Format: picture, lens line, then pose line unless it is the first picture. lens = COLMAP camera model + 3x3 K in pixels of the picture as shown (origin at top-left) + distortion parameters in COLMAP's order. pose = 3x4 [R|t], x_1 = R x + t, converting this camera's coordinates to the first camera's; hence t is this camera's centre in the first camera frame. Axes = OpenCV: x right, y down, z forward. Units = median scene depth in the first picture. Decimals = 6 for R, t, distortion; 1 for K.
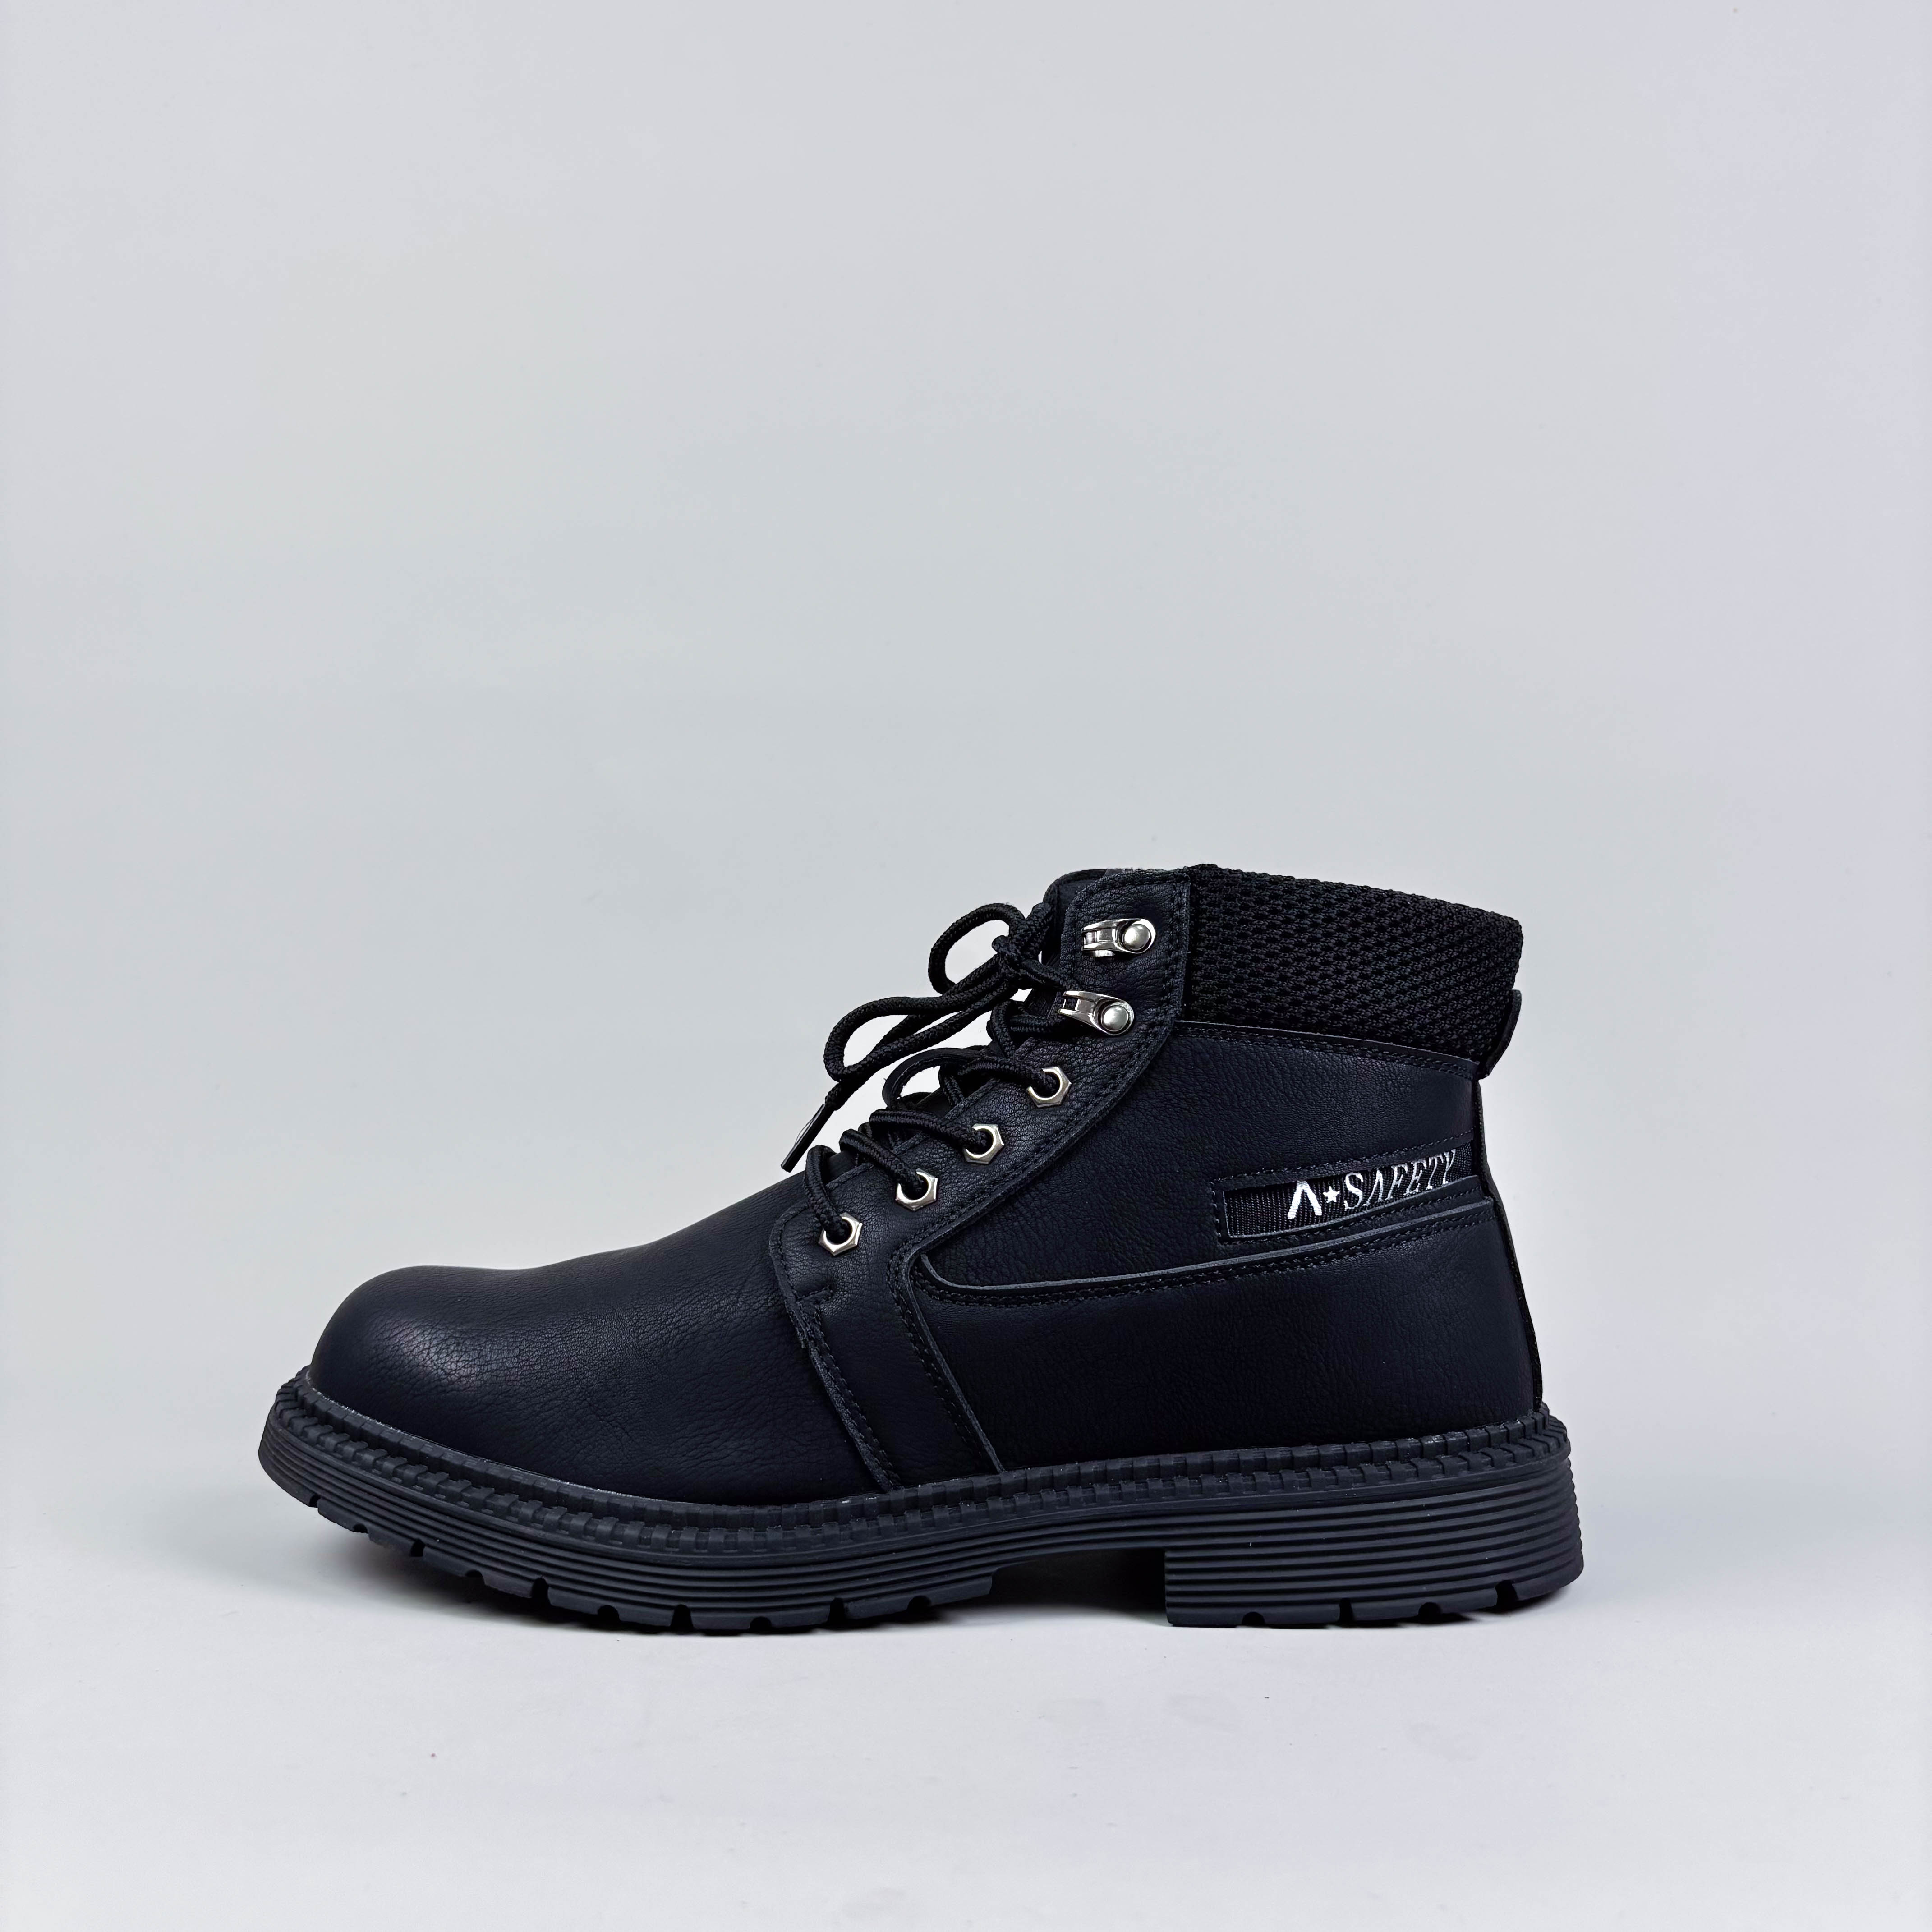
lens RADIAL K [[1422.3, 0, 966.0], [0, 1422.3, 966.0], [0, 0, 1]] dist [0.101064, -0.114460]
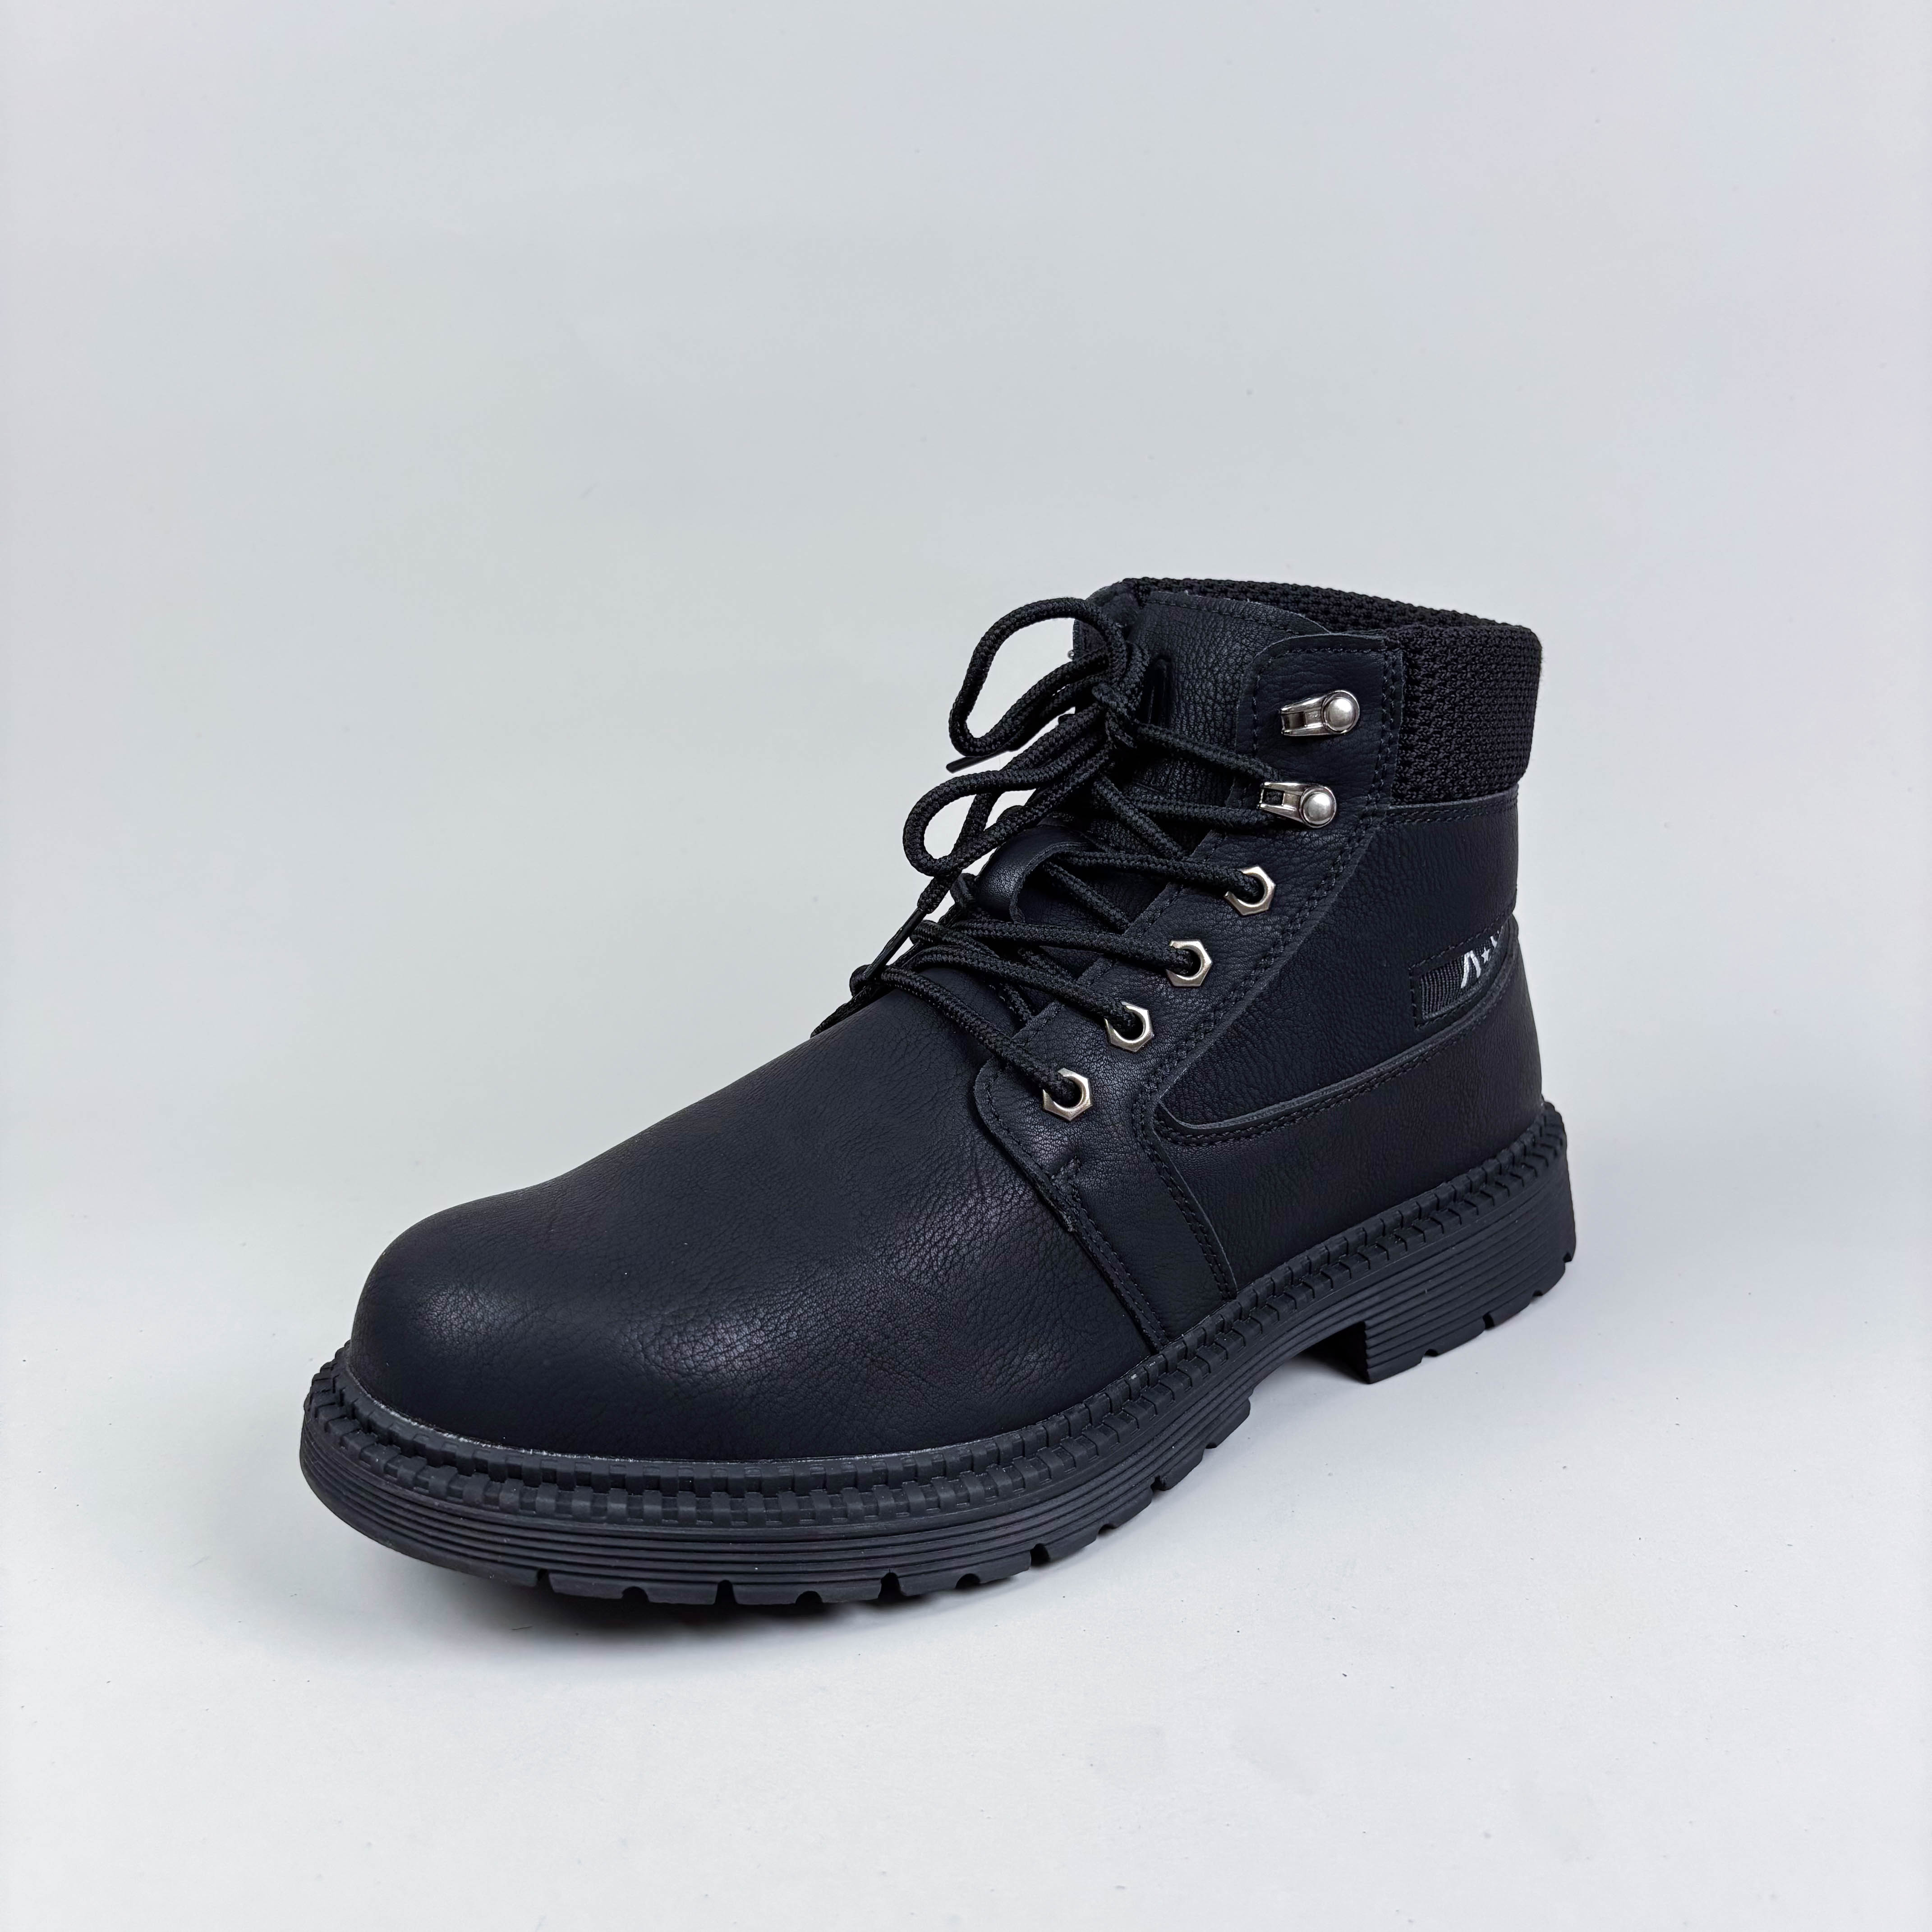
lens RADIAL K [[1422.3, 0, 966.0], [0, 1422.3, 966.0], [0, 0, 1]] dist [0.101064, -0.114460]
pose [[0.866787, -0.154702, 0.474075, -0.535665], [0.002969, 0.952247, 0.305313, -0.146374], [-0.498669, -0.263234, 0.825855, 0.346462]]
